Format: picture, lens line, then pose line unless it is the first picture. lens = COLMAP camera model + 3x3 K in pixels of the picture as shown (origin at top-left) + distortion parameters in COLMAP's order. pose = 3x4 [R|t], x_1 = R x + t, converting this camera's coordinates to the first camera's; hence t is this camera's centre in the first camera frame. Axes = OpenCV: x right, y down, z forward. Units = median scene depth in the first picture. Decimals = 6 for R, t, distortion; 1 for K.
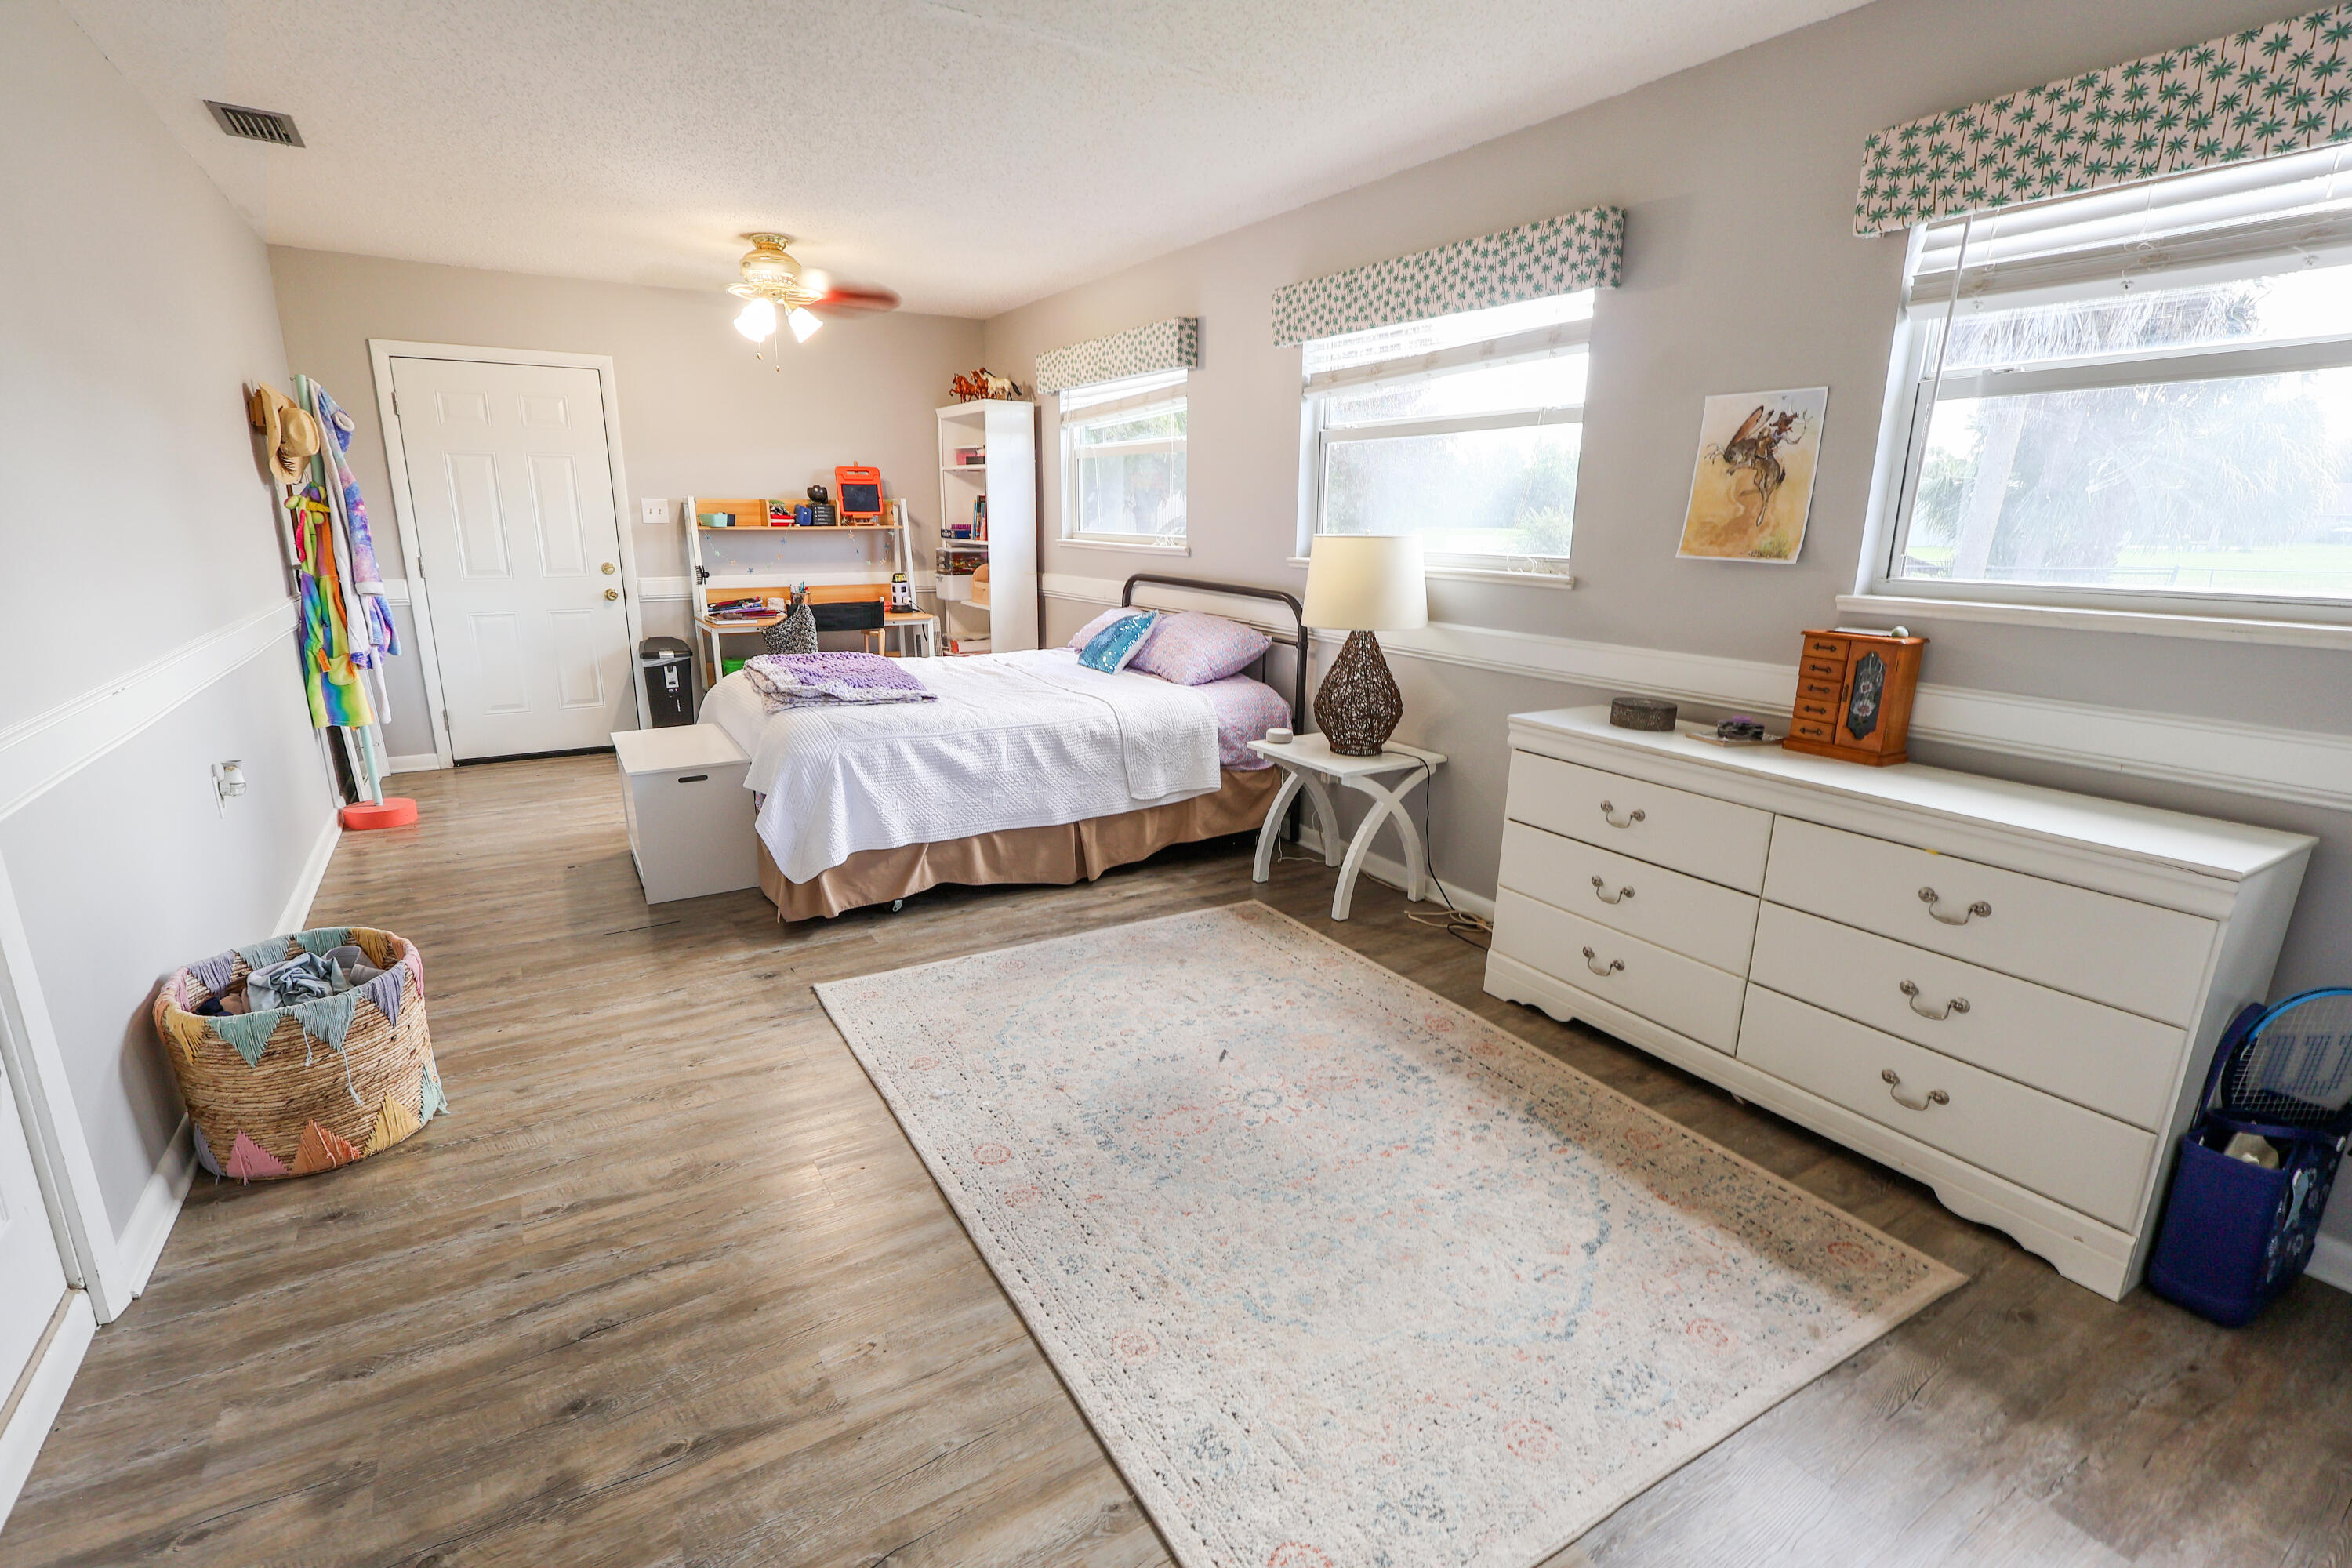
lens RADIAL K [[1087.7, 0, 1171.1], [0, 1087.7, 794.3], [0, 0, 1]] dist [-0.002412, -0.000549]
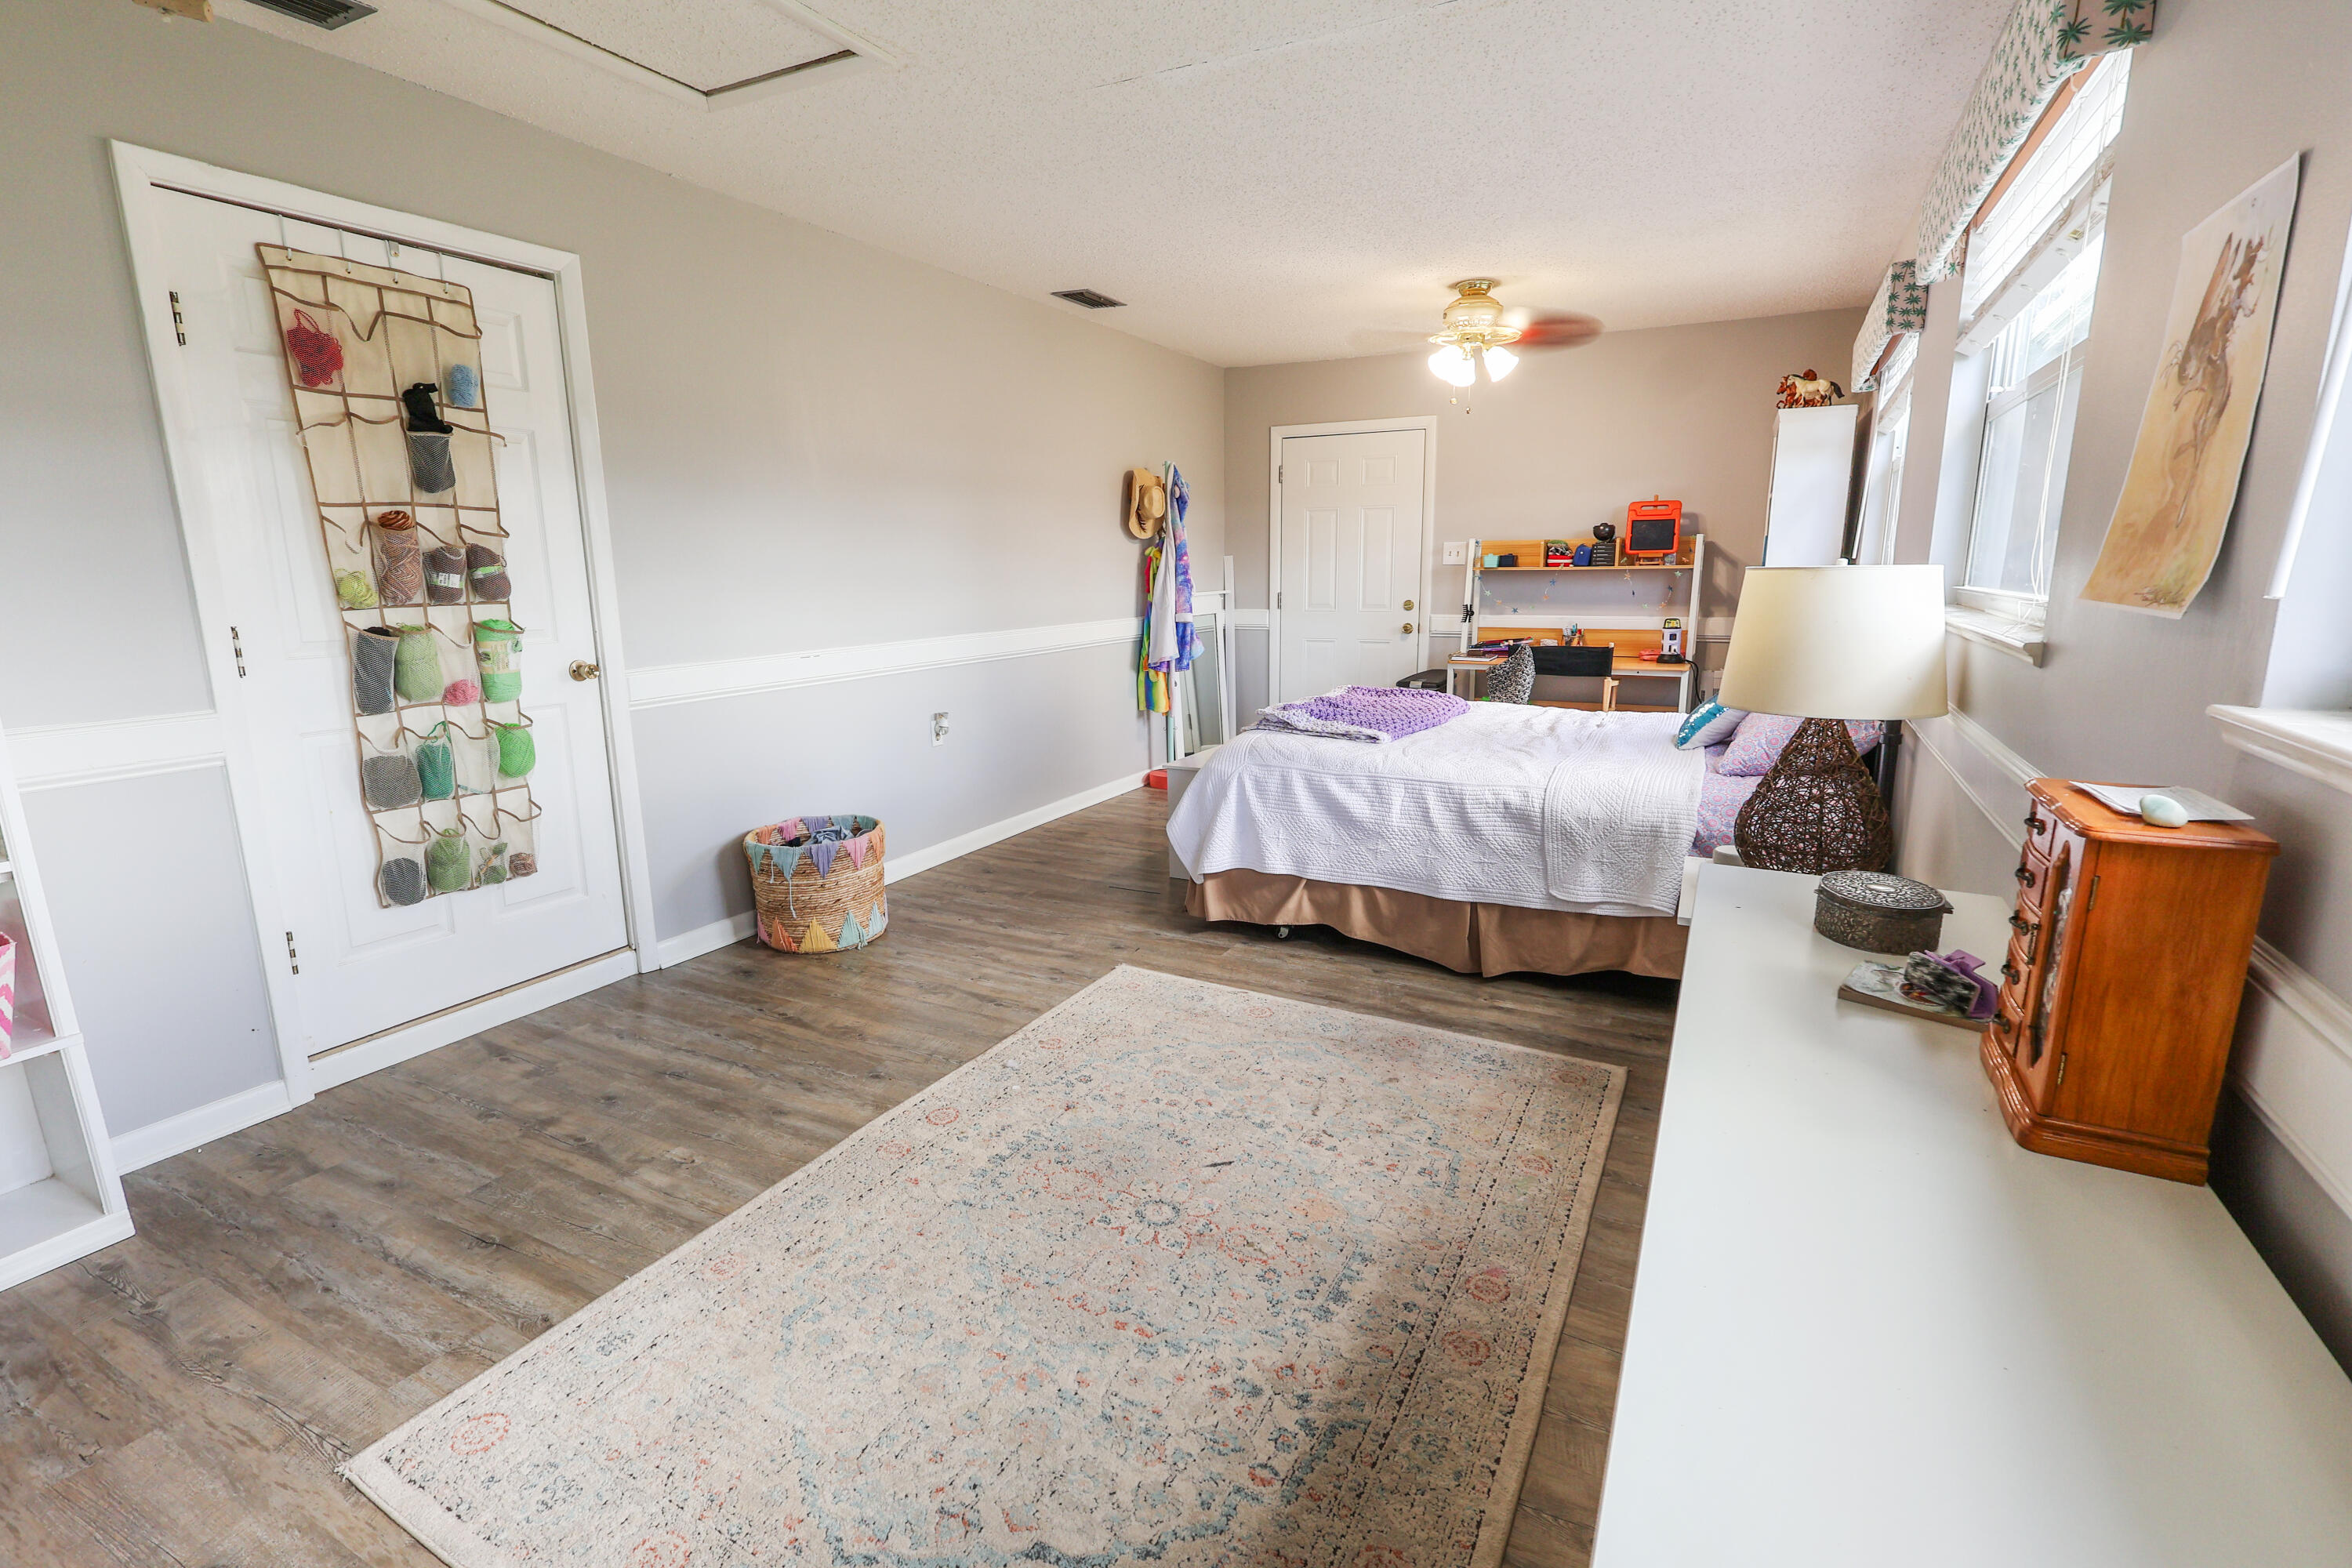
lens RADIAL K [[1087.7, 0, 1156.4], [0, 1087.7, 787.7], [0, 0, 1]] dist [-0.002412, -0.000549]
pose [[0.503960, 0.161983, -0.848402, 0.538388], [-0.202543, 0.977031, 0.066230, -0.074733], [0.839643, 0.138460, 0.525193, 0.356521]]
